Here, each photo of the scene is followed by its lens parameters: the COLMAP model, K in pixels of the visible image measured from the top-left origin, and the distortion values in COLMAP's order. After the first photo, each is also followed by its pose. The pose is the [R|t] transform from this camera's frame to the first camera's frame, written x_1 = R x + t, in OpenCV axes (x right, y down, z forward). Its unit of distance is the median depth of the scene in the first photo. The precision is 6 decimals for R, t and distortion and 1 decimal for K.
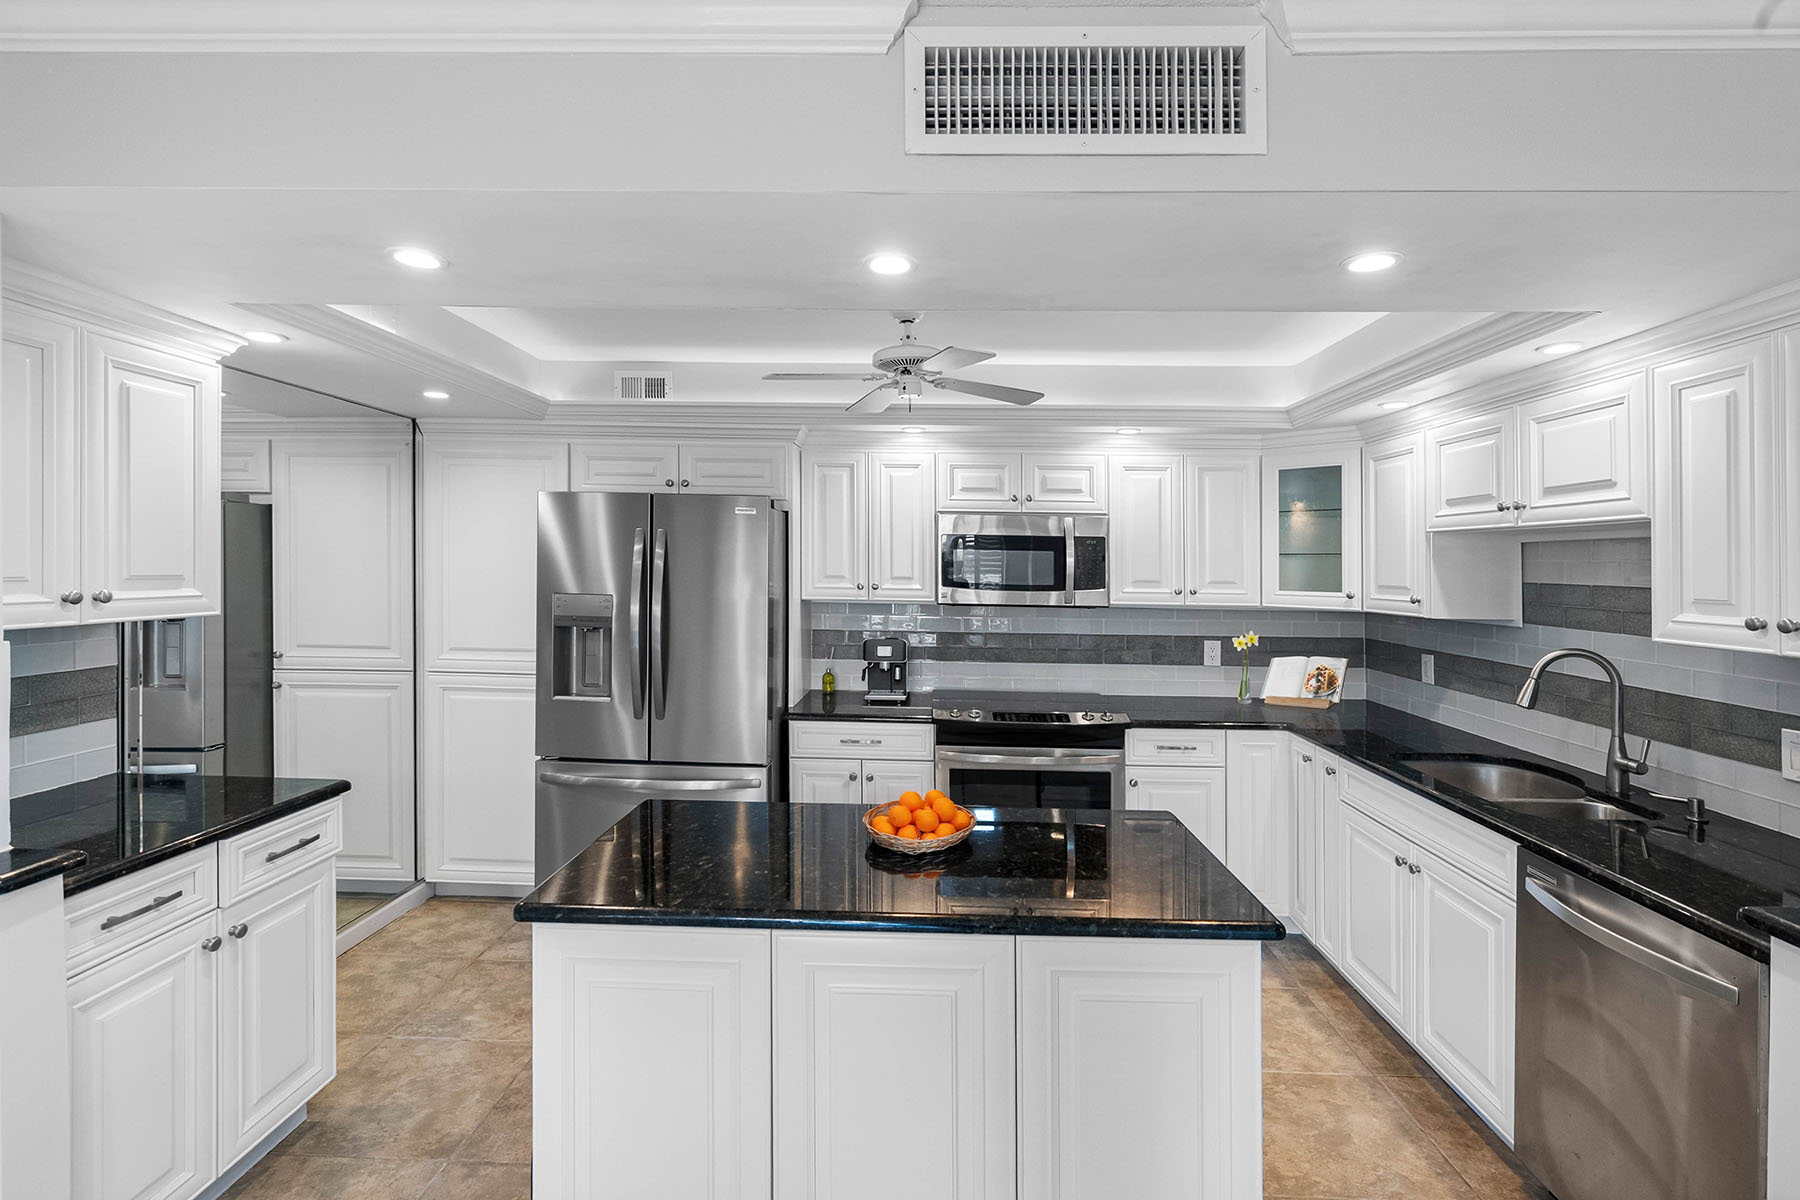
lens RADIAL K [[827.9, 0, 899.0], [0, 827.9, 571.7], [0, 0, 1]] dist [-0.006979, 0.003331]
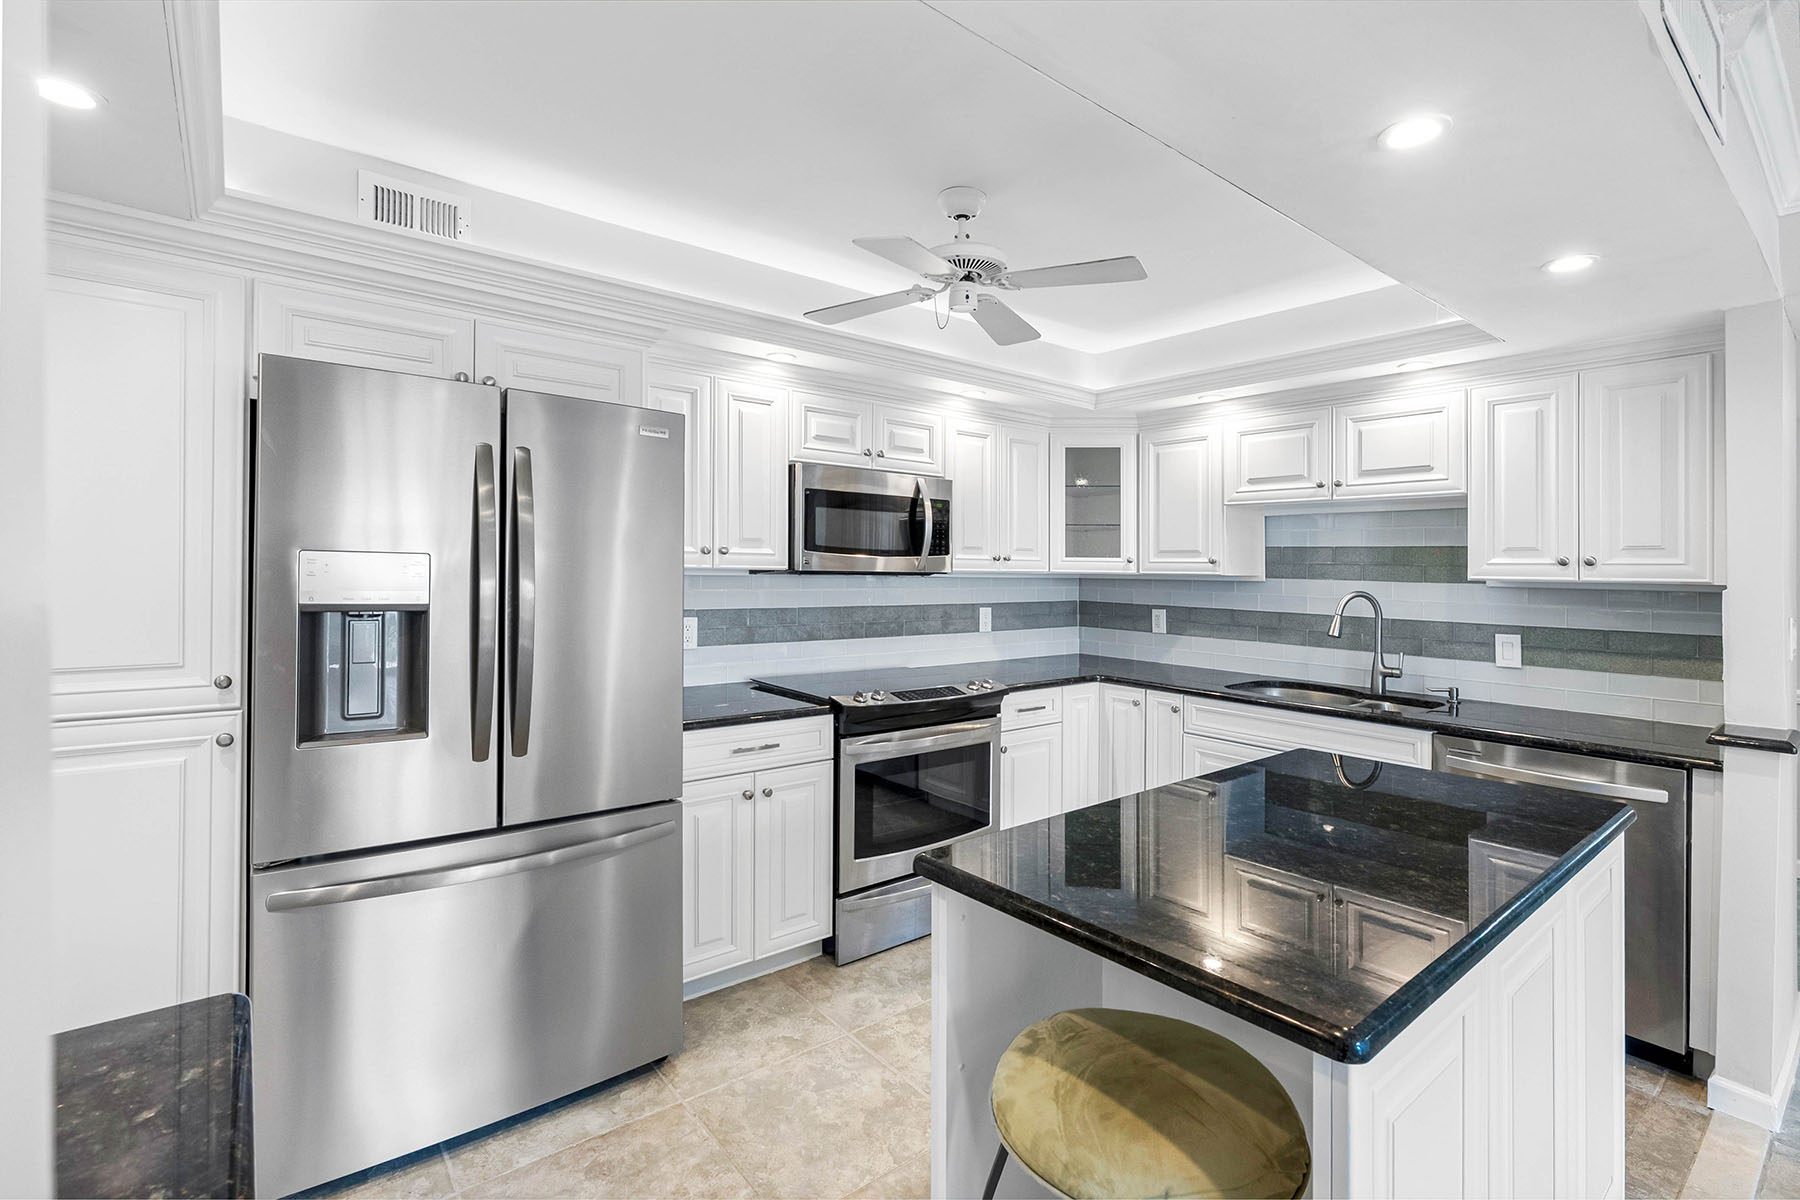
lens RADIAL K [[827.9, 0, 878.1], [0, 827.9, 561.2], [0, 0, 1]] dist [-0.006979, 0.003331]
pose [[0.753762, 0.003660, 0.657137, -0.477094], [0.000762, 0.999979, -0.006444, 0.036804], [-0.657147, 0.005358, 0.753744, 0.352252]]
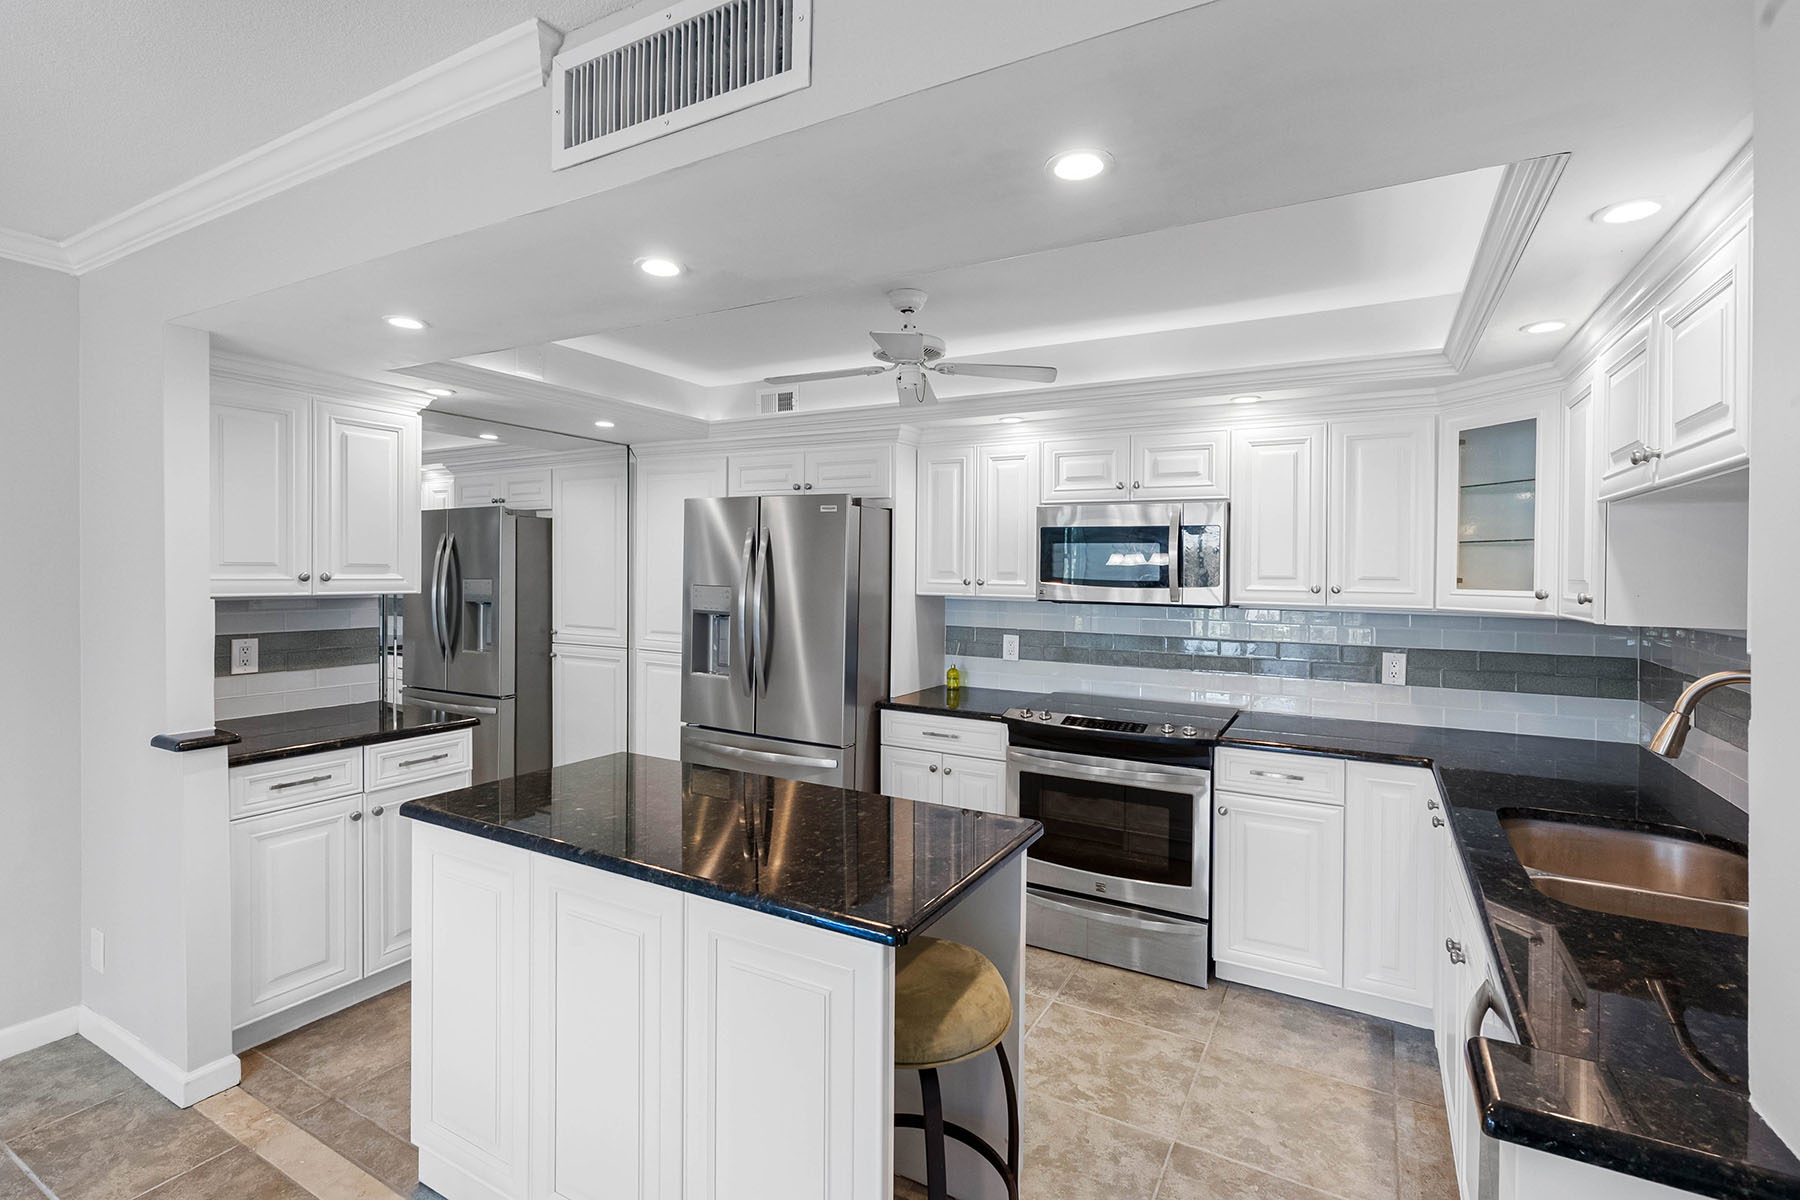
lens RADIAL K [[827.9, 0, 891.8], [0, 827.9, 590.4], [0, 0, 1]] dist [-0.006979, 0.003331]
pose [[0.887152, 0.008971, -0.461389, 0.368025], [-0.004606, 0.999933, 0.010585, 0.019766], [0.461454, -0.007265, 0.887135, 0.083204]]
